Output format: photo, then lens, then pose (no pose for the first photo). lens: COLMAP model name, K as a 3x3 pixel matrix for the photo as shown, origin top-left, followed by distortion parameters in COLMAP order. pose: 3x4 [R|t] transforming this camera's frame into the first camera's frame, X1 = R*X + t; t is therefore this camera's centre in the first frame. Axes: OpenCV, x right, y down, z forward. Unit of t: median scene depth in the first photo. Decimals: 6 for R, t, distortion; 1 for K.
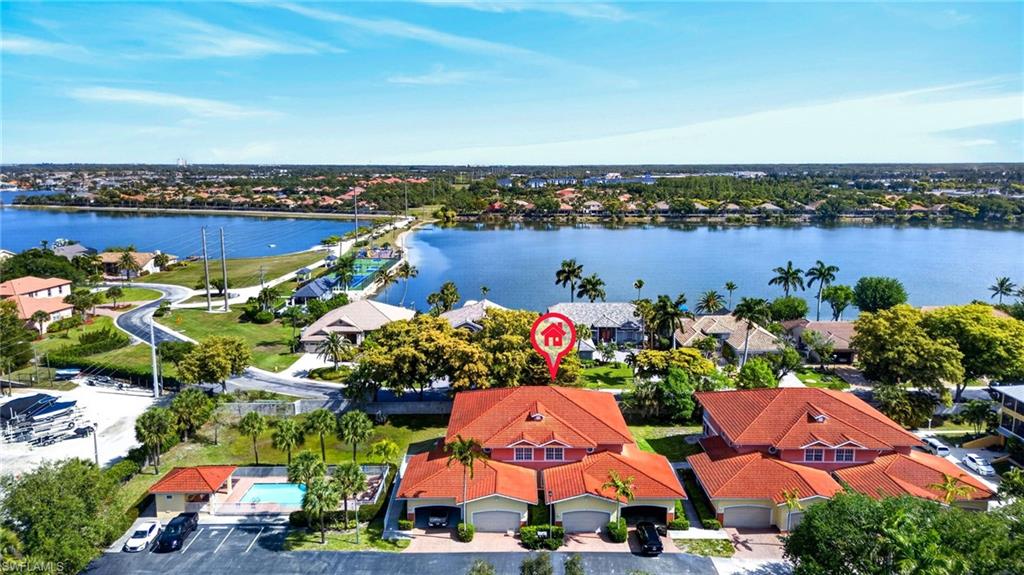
lens RADIAL K [[687.7, 0, 512.0], [0, 687.7, 287.5], [0, 0, 1]] dist [0.057329, -0.001456]
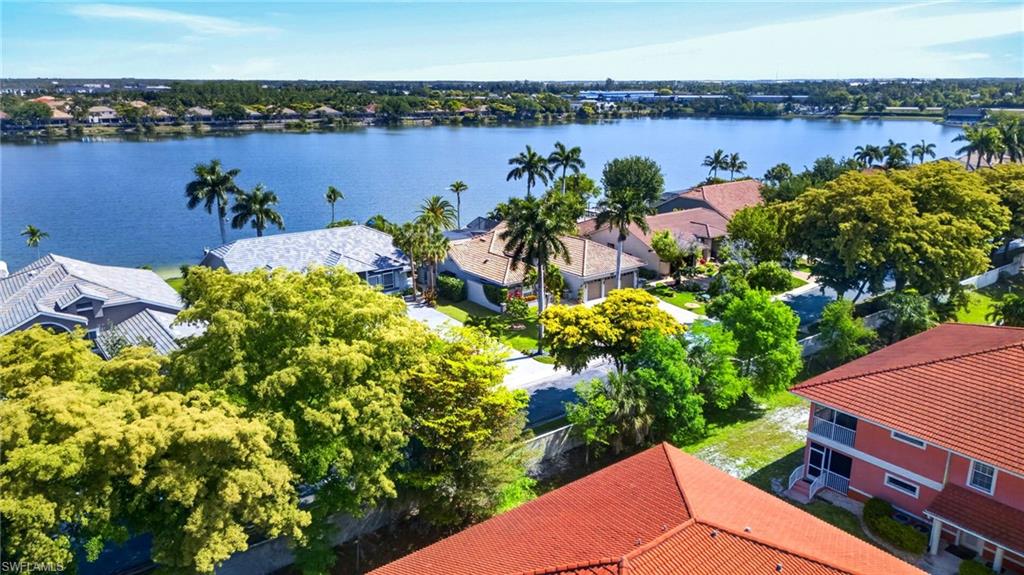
lens RADIAL K [[709.8, 0, 512.0], [0, 709.8, 287.5], [0, 0, 1]] dist [0.086954, -0.092494]
pose [[0.795148, -0.167696, 0.582767, -0.022754], [0.101986, 0.984296, 0.144086, 0.000178], [-0.597778, -0.055136, 0.799764, 0.117865]]
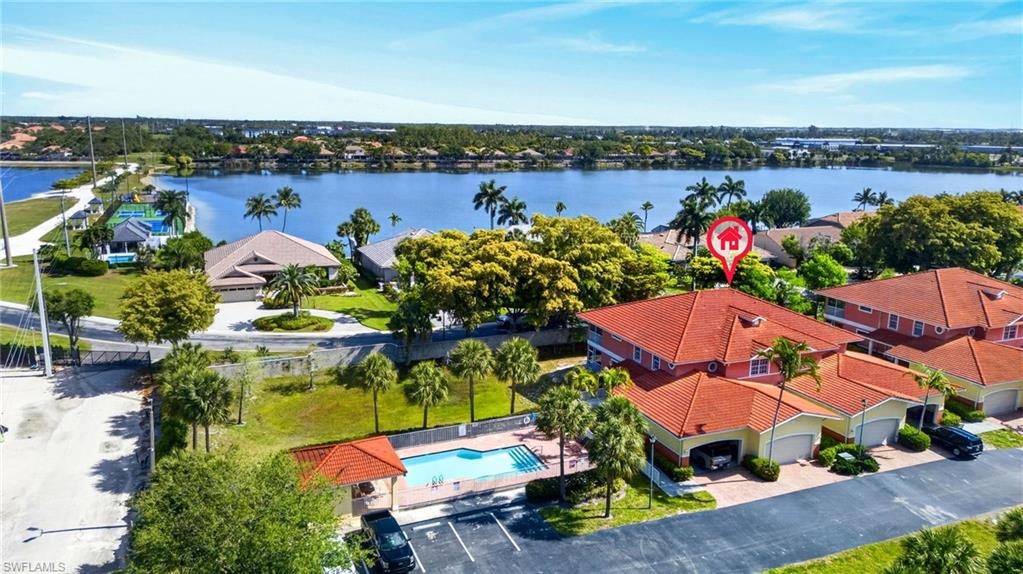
lens RADIAL K [[709.1, 0, 511.5], [0, 709.1, 287.0], [0, 0, 1]] dist [0.086954, -0.092494]
pose [[0.924508, -0.071821, 0.374335, -0.071159], [0.050584, 0.996519, 0.066267, 0.010721], [-0.377792, -0.042329, 0.924923, 0.046379]]
